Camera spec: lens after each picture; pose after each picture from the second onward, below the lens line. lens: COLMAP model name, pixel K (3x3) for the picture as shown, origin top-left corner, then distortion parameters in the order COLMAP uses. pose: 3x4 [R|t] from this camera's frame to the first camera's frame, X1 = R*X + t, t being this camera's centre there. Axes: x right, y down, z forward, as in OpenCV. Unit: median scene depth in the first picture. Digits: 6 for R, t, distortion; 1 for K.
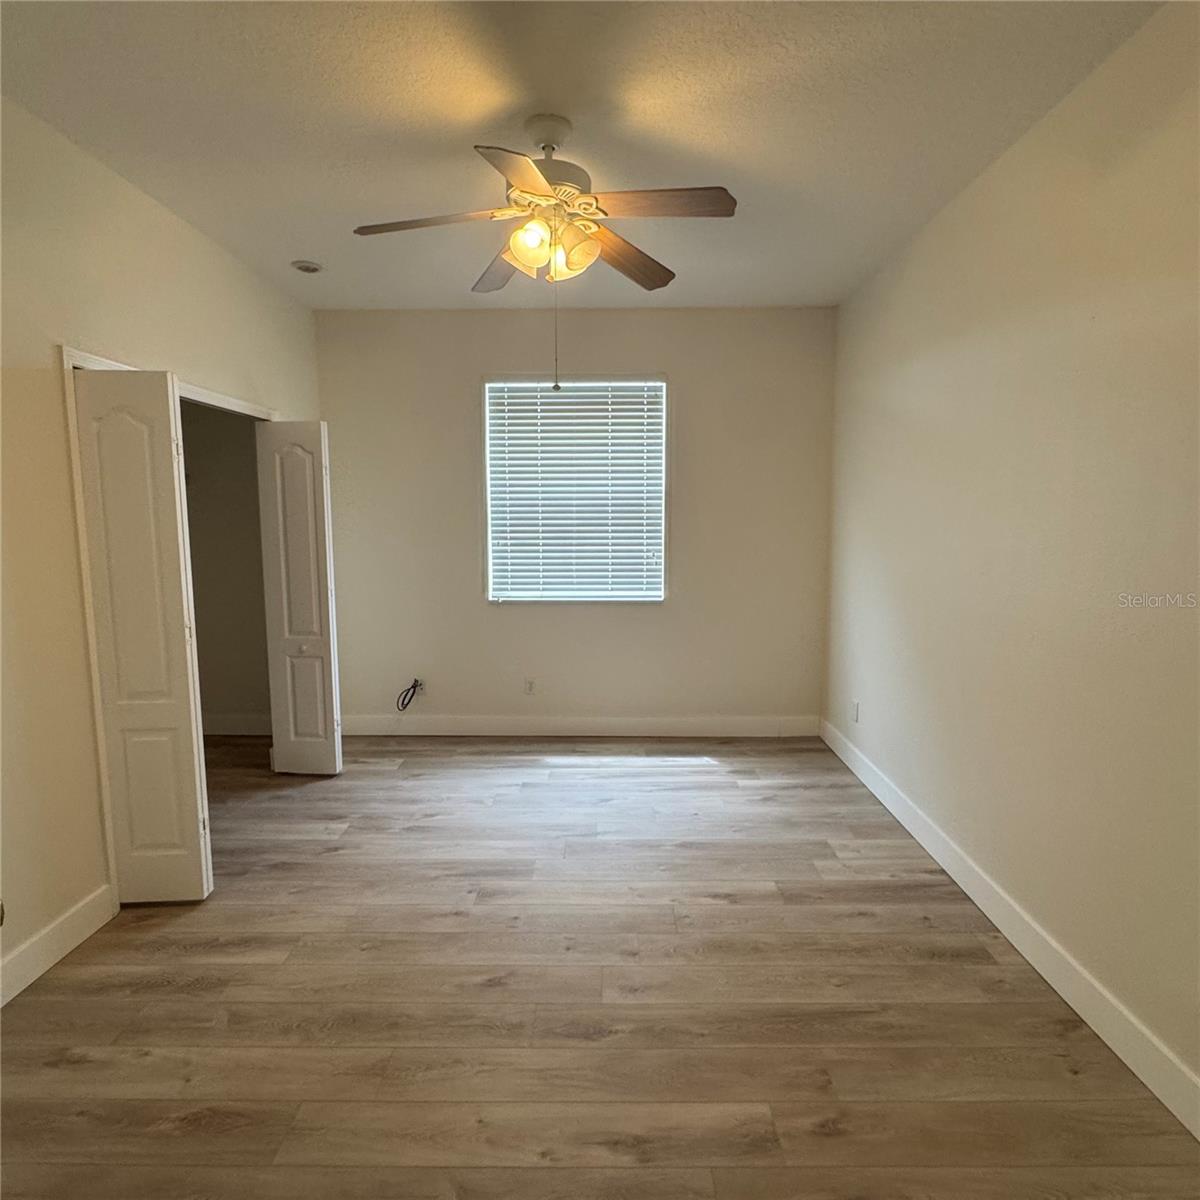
lens RADIAL K [[697.0, 0, 600.4], [0, 697.0, 595.8], [0, 0, 1]] dist [-0.003997, 0.000491]
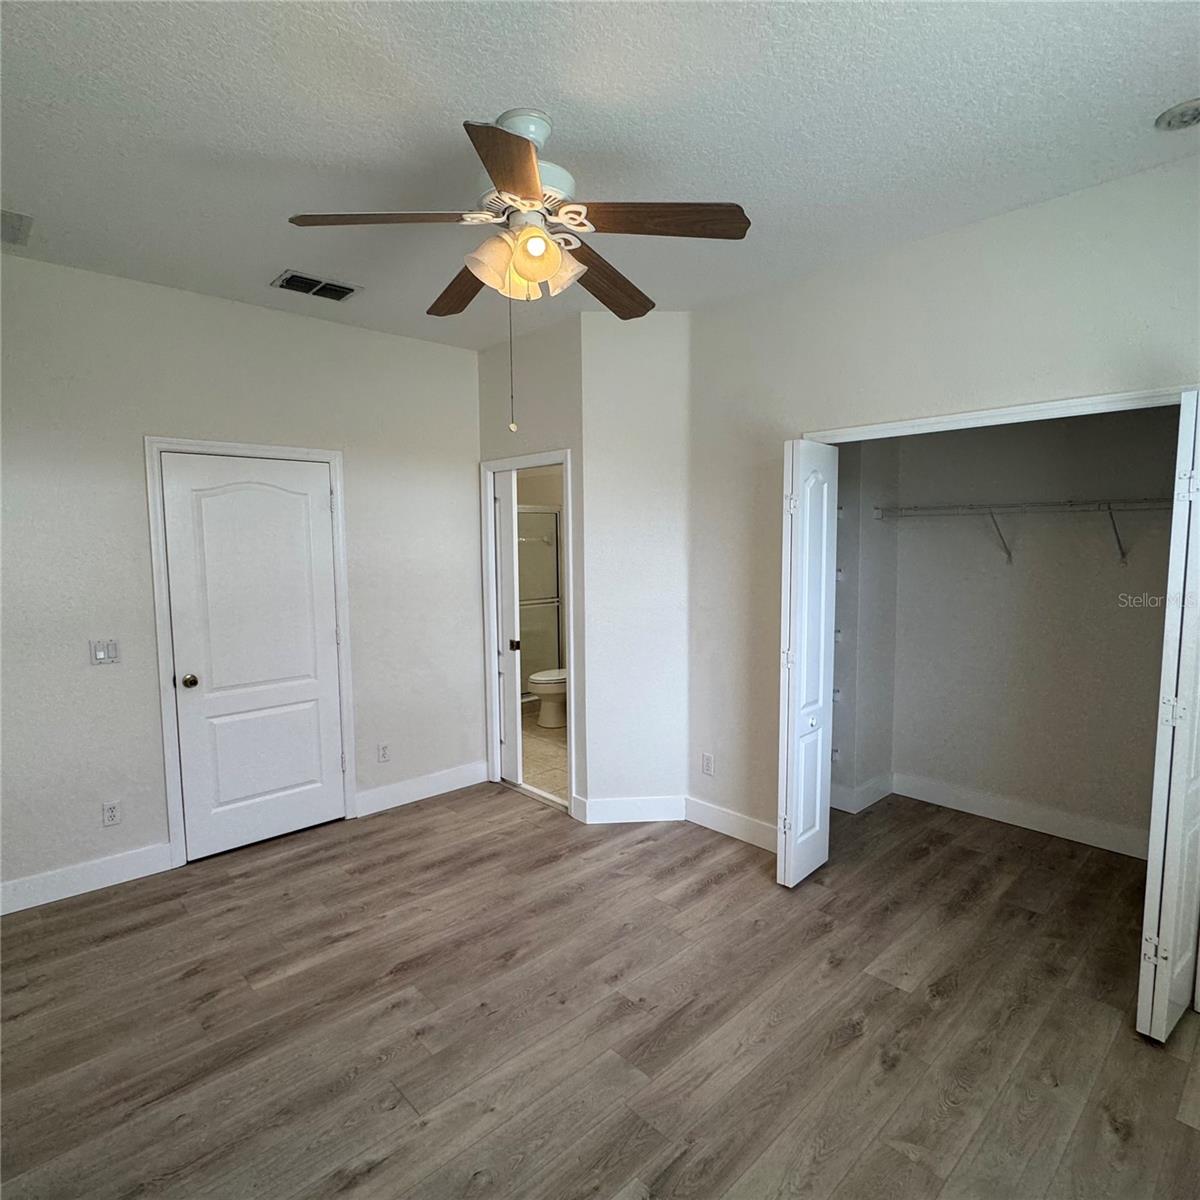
lens RADIAL K [[697.0, 0, 600.3], [0, 697.0, 601.1], [0, 0, 1]] dist [-0.003997, 0.000491]
pose [[-0.723534, 0.068651, -0.686867, 0.469872], [-0.072793, 0.981906, 0.174819, -0.239412], [0.686440, 0.176486, -0.705445, 1.698547]]
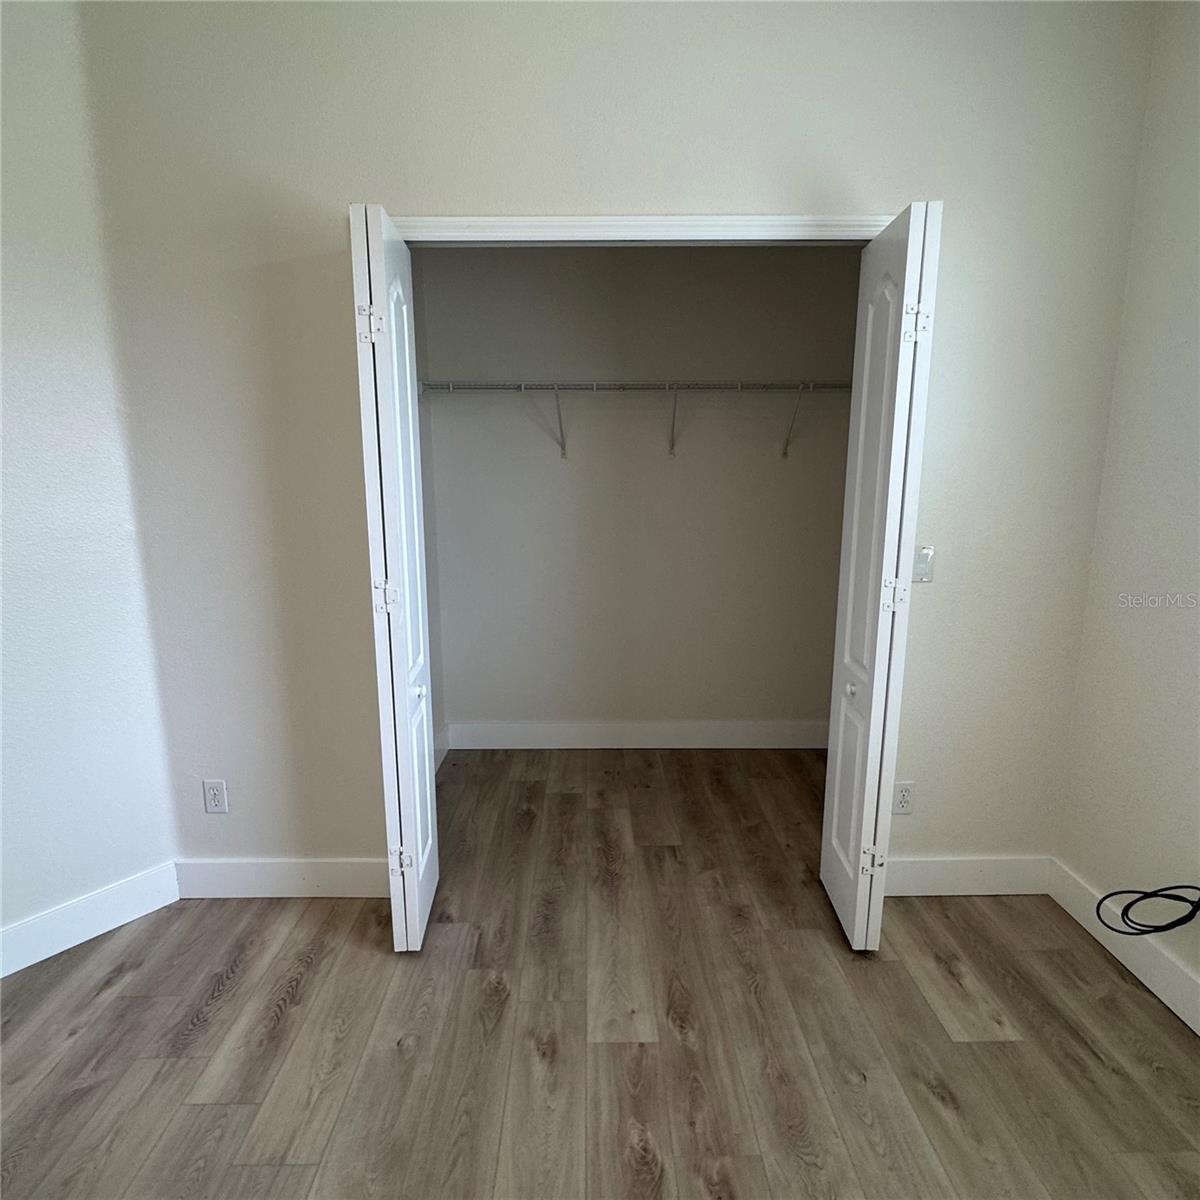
lens RADIAL K [[697.0, 0, 596.2], [0, 697.0, 596.9], [0, 0, 1]] dist [-0.003997, 0.000491]
pose [[0.016492, 0.180173, -0.983497, 0.109392], [-0.114071, 0.977547, 0.177170, -0.101231], [0.993336, 0.109267, 0.036674, 1.260965]]
